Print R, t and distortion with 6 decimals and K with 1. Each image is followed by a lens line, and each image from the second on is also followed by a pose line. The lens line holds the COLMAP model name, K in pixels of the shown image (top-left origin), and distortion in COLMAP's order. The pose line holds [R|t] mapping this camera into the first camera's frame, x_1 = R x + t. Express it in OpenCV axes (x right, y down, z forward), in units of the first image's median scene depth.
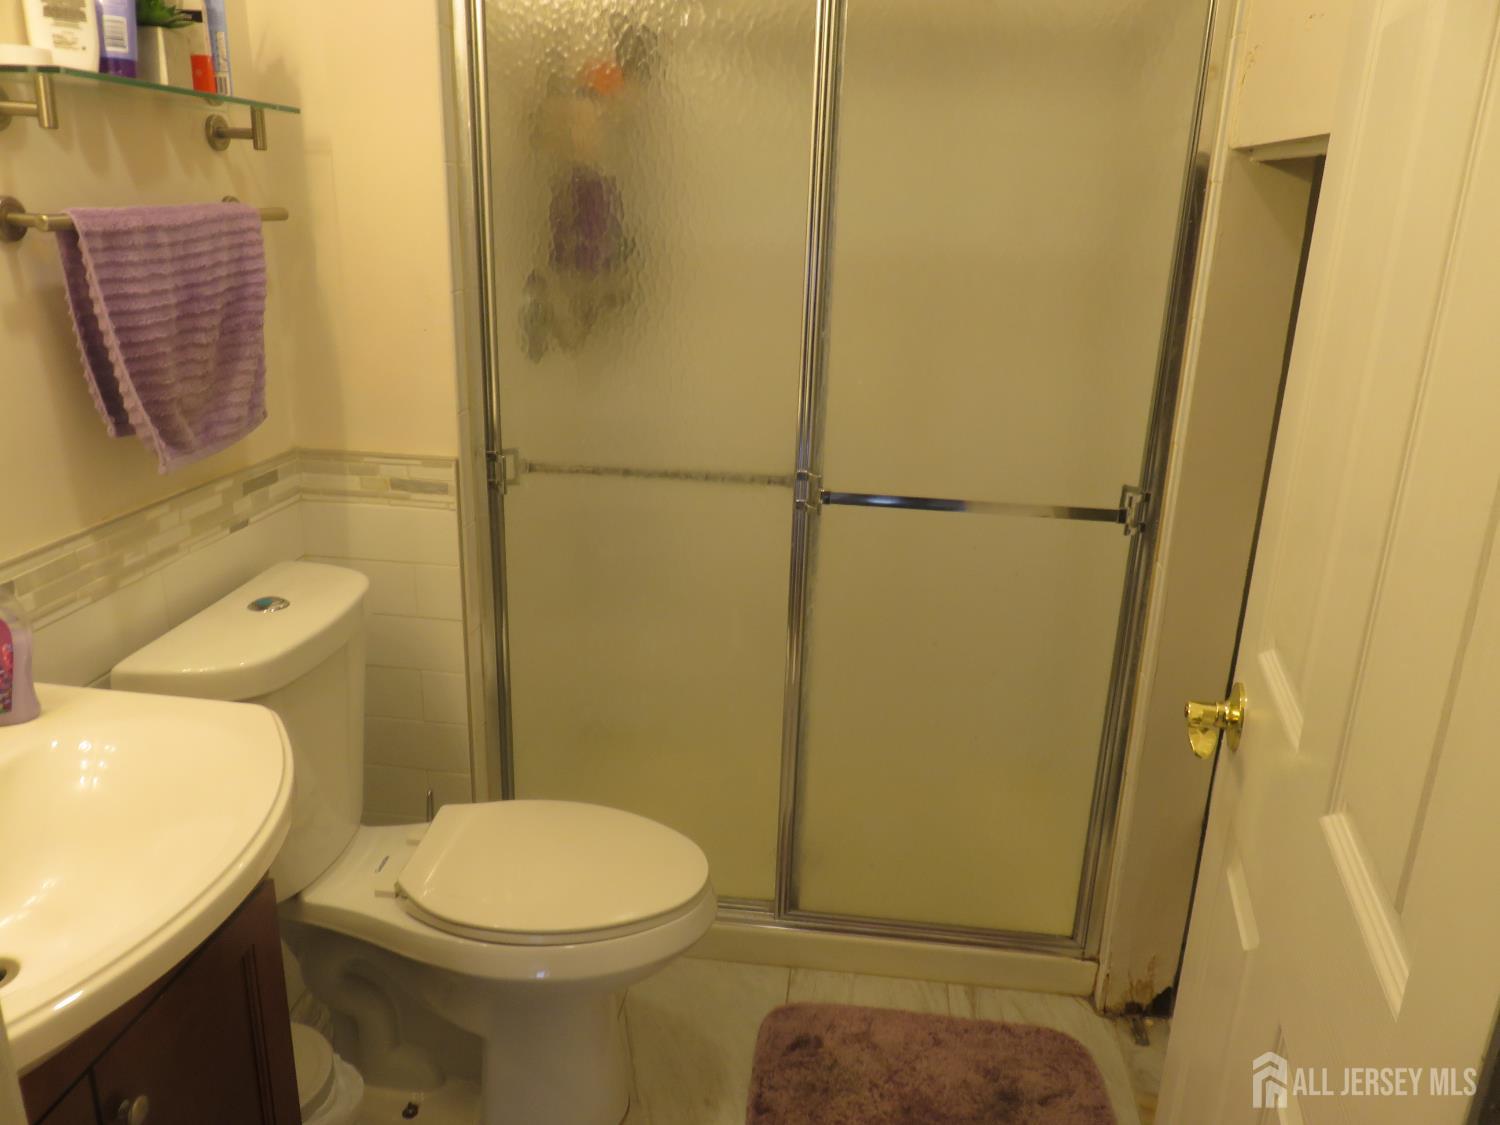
lens RADIAL K [[1122.2, 0, 749.3], [0, 1122.2, 562.7], [0, 0, 1]] dist [-0.003705, -0.006630]
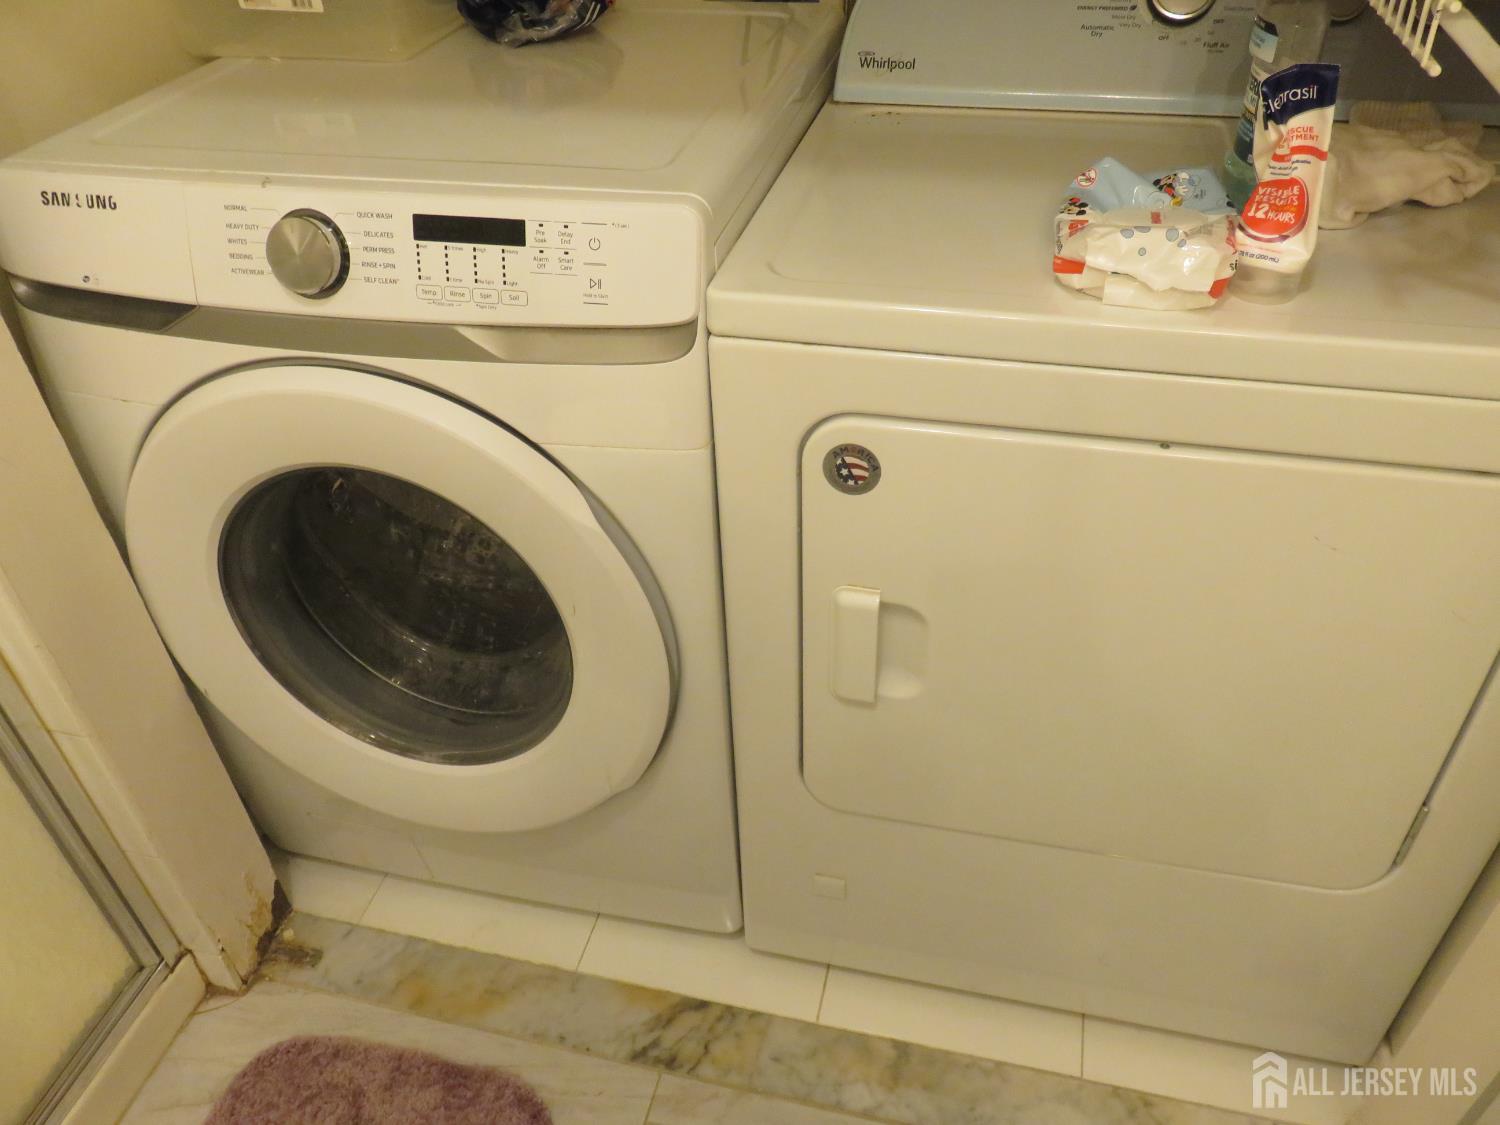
lens RADIAL K [[1122.2, 0, 751.5], [0, 1122.2, 563.4], [0, 0, 1]] dist [-0.003705, -0.006630]
pose [[0.128840, -0.640916, 0.756721, 0.002190], [0.340721, 0.745236, 0.573177, -0.079375], [-0.931294, 0.183983, 0.314390, 0.449183]]
